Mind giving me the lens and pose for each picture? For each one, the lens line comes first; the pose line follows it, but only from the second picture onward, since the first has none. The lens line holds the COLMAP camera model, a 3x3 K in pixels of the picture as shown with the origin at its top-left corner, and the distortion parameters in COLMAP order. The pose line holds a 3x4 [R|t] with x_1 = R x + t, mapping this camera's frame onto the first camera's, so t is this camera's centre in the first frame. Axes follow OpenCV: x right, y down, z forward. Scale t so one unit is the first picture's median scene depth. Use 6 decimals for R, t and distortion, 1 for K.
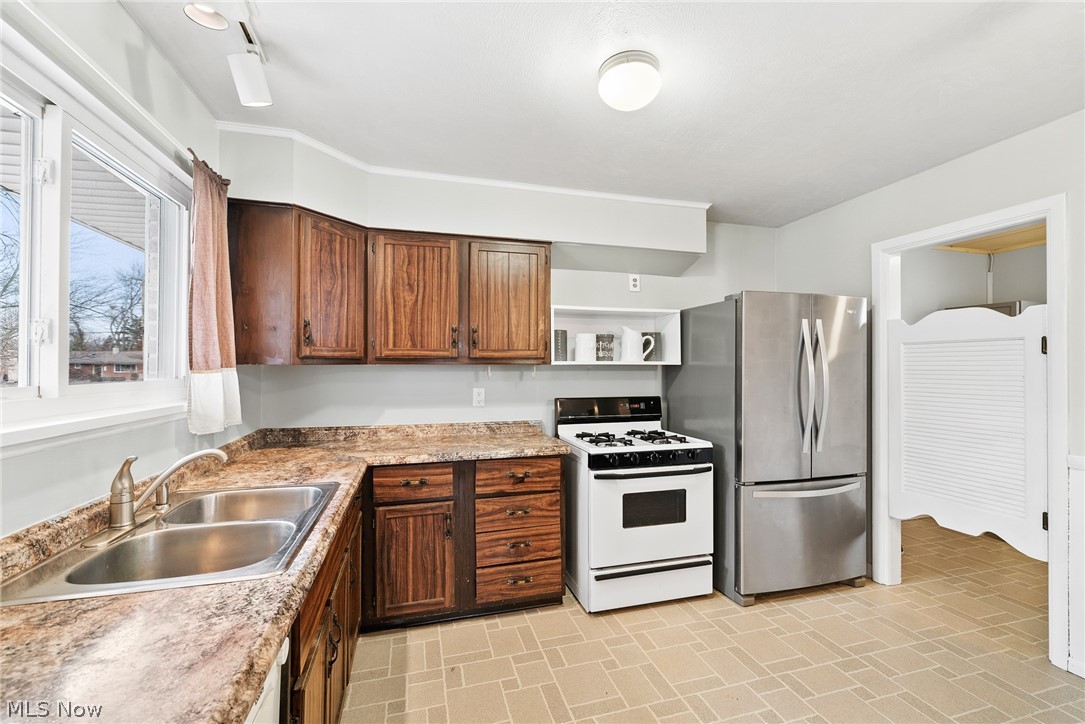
lens RADIAL K [[462.4, 0, 544.8], [0, 462.4, 366.8], [0, 0, 1]] dist [0.002399, 0.000049]
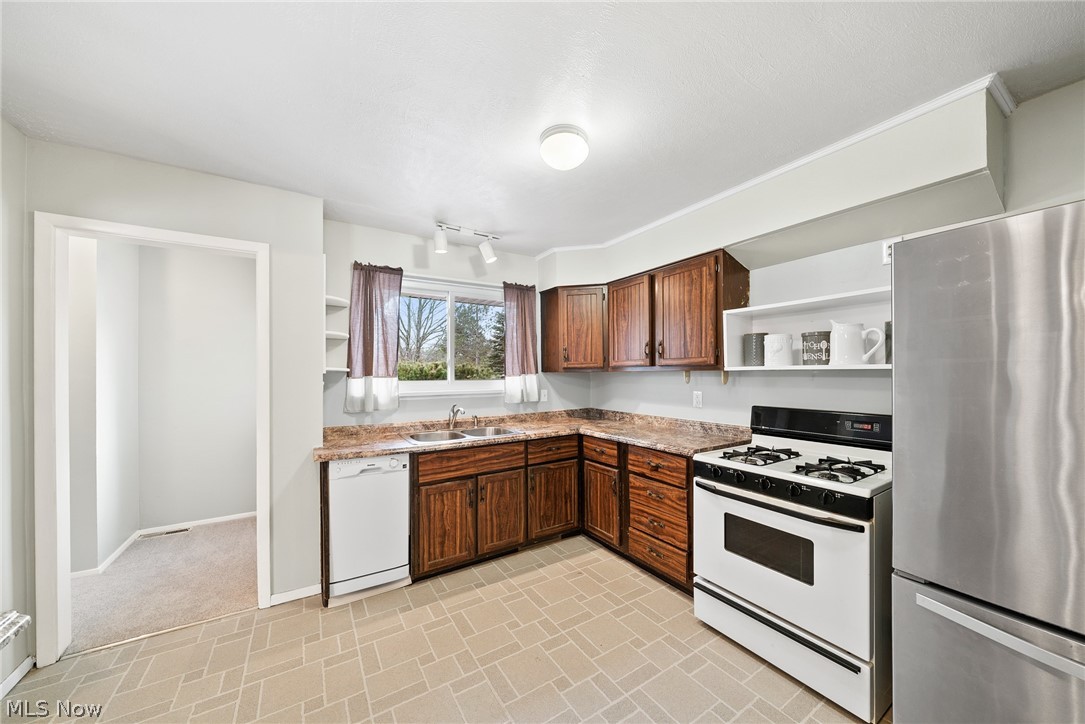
lens RADIAL K [[381.5, 0, 542.0], [0, 381.5, 373.7], [0, 0, 1]] dist [-0.001892, -0.000240]
pose [[0.275563, 0.001170, -0.961282, 0.794577], [0.006291, 0.999976, 0.003021, -0.003069], [0.961263, -0.006880, 0.275548, 0.445747]]
